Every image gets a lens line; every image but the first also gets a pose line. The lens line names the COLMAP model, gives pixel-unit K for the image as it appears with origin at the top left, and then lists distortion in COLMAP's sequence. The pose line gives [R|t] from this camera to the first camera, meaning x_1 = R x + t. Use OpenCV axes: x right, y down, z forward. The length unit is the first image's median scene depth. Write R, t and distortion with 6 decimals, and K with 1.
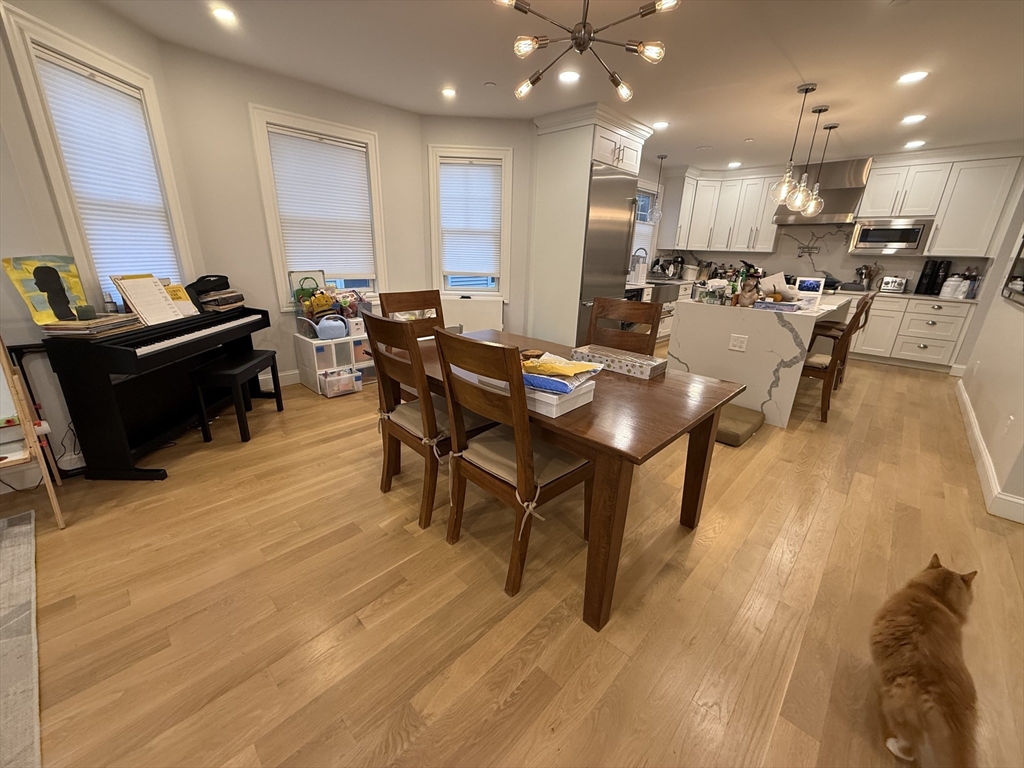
lens RADIAL K [[406.5, 0, 513.3], [0, 406.5, 384.9], [0, 0, 1]] dist [0.000390, 0.000125]
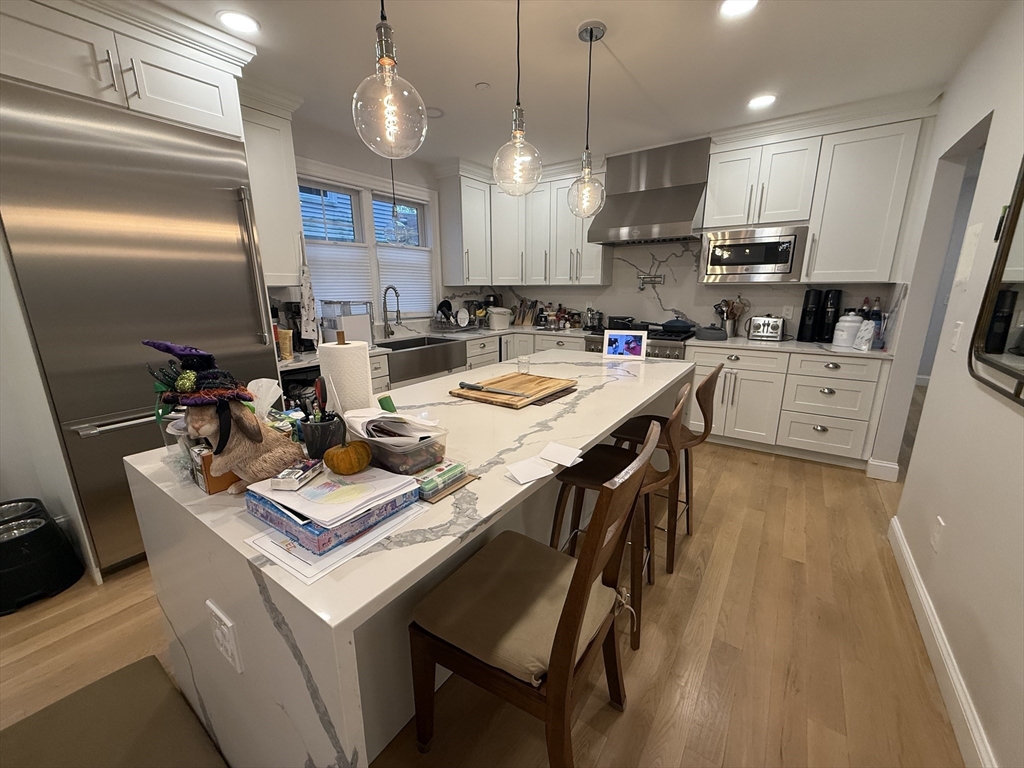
lens RADIAL K [[406.5, 0, 510.7], [0, 406.5, 385.4], [0, 0, 1]] dist [0.000390, 0.000125]
pose [[0.987991, -0.070717, 0.137382, 0.450920], [0.081498, 0.993885, -0.074499, -0.145201], [-0.131274, 0.084801, 0.987713, 0.435829]]
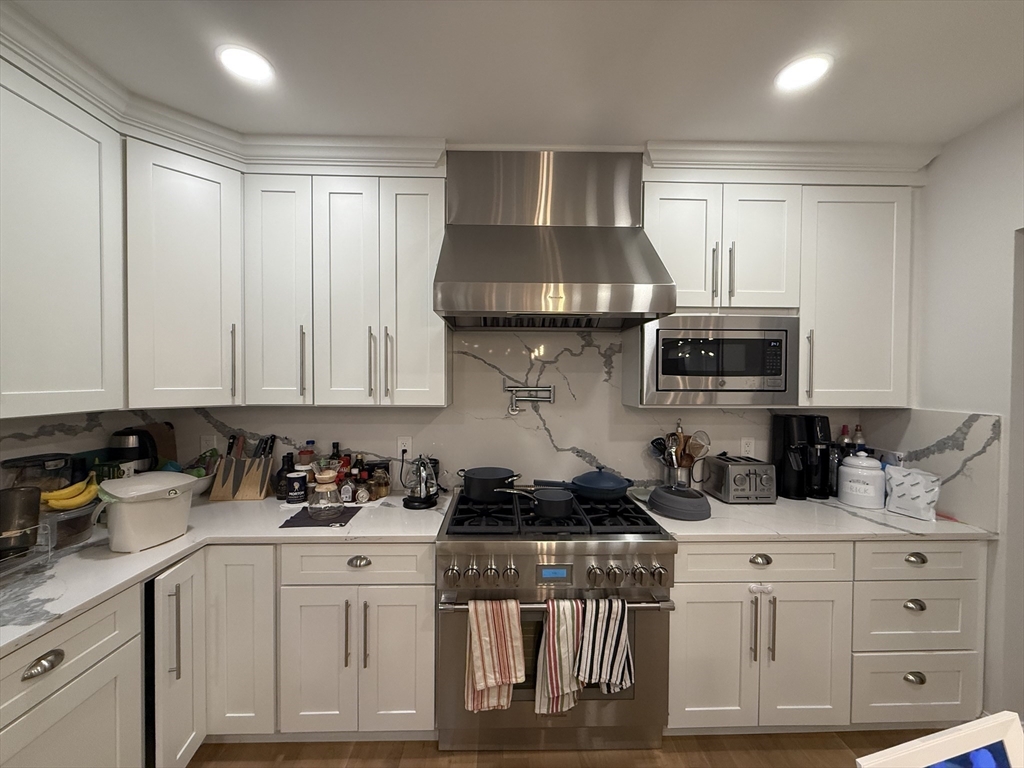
lens RADIAL K [[406.5, 0, 511.3], [0, 406.5, 386.4], [0, 0, 1]] dist [0.000390, 0.000125]
pose [[0.706924, -0.035466, 0.706400, 0.534502], [0.237954, 0.952449, -0.190311, -0.317528], [-0.666060, 0.302626, 0.681749, 0.884856]]
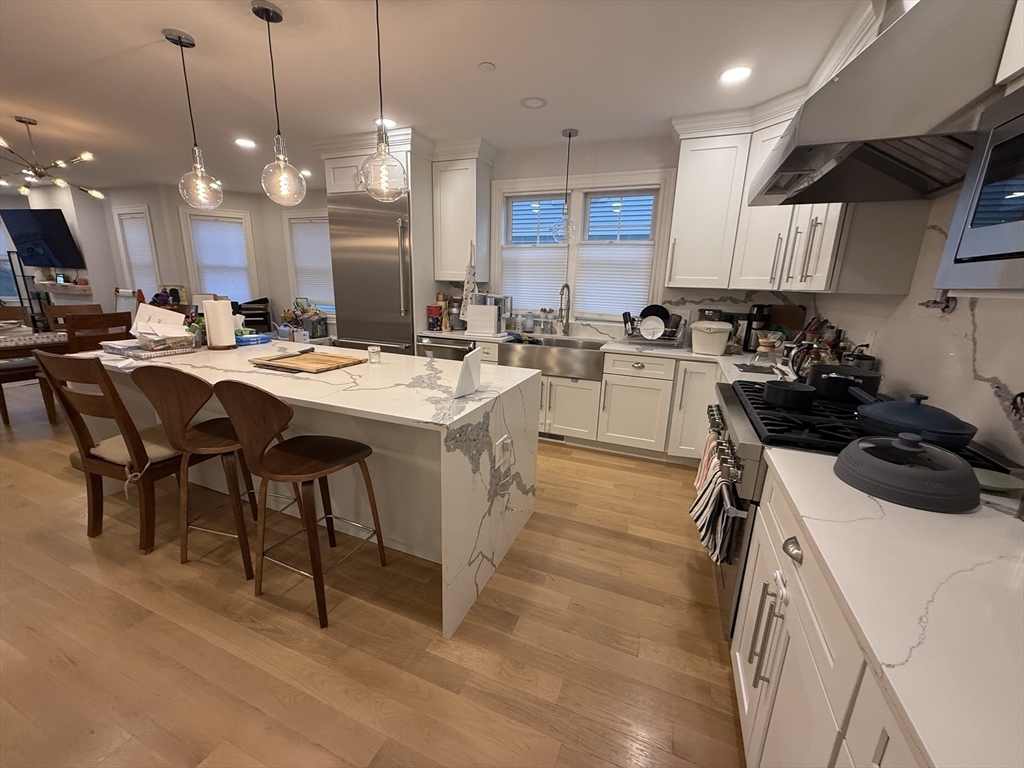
lens RADIAL K [[406.5, 0, 510.4], [0, 406.5, 386.3], [0, 0, 1]] dist [0.000390, 0.000125]
pose [[0.369958, 0.212508, -0.904418, 0.982002], [-0.311238, 0.945585, 0.094867, -0.251996], [0.875364, 0.246393, 0.415967, 0.800690]]
